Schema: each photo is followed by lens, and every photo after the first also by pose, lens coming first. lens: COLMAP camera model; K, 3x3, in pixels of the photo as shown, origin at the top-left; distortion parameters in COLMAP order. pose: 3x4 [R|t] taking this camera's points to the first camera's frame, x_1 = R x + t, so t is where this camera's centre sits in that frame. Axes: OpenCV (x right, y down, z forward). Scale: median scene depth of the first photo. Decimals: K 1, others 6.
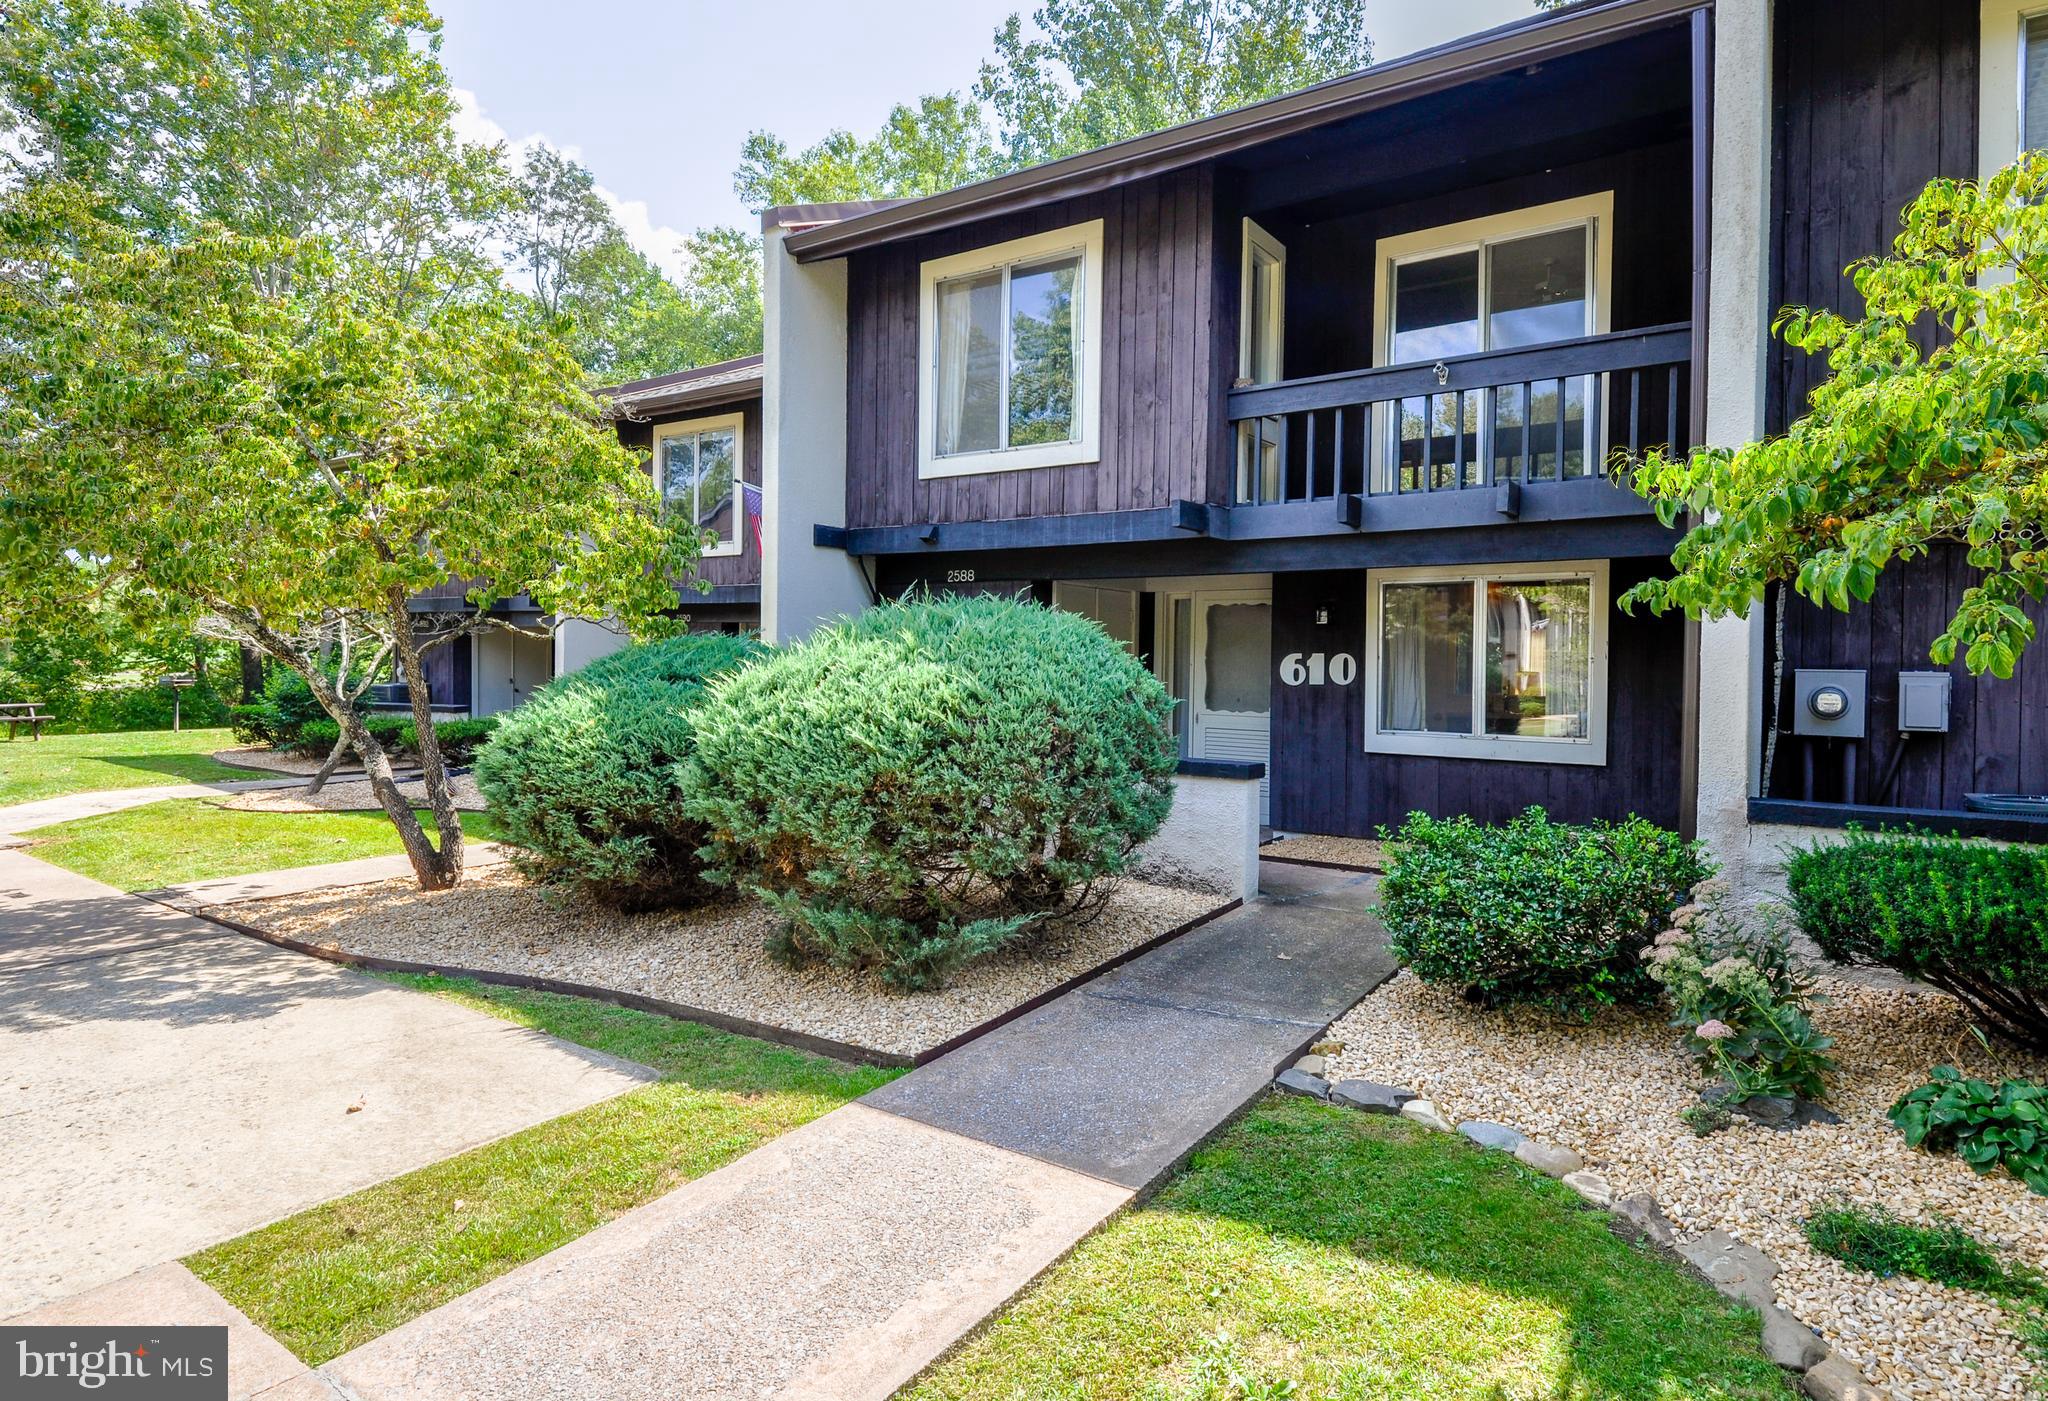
lens RADIAL K [[1095.0, 0, 1024.6], [0, 1095.0, 669.5], [0, 0, 1]] dist [0.016638, -0.001357]
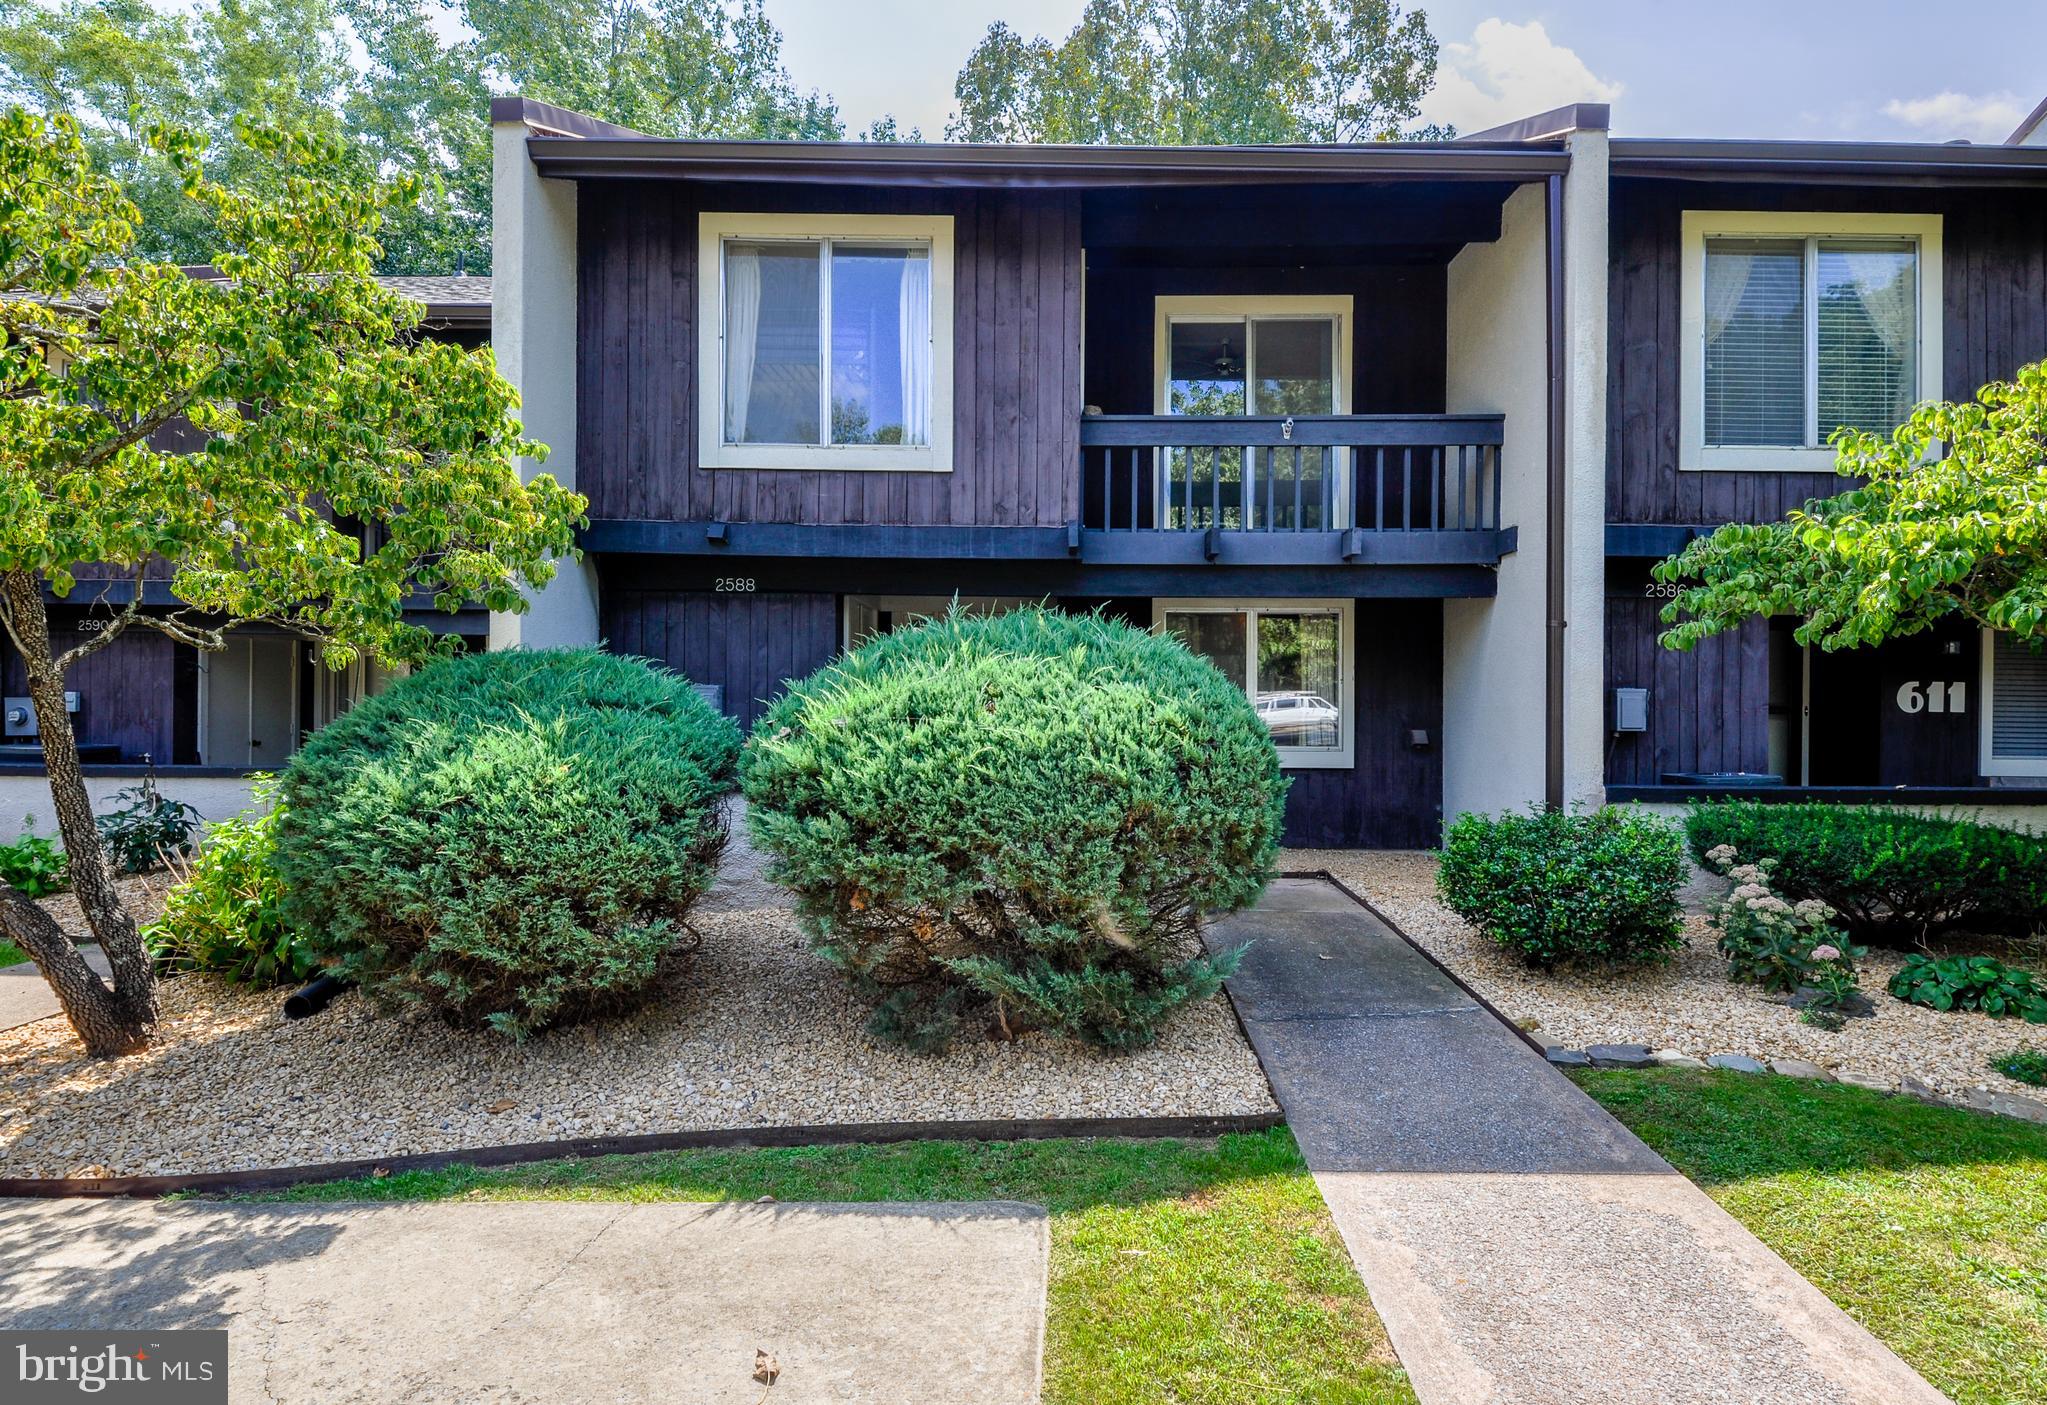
lens RADIAL K [[1086.0, 0, 1025.4], [0, 1086.0, 686.9], [0, 0, 1]] dist [0.037032, -0.036456]
pose [[0.832161, -0.003308, 0.554524, -0.398937], [0.006378, 0.999973, -0.003606, -0.000156], [-0.554497, 0.006537, 0.832160, 0.181821]]
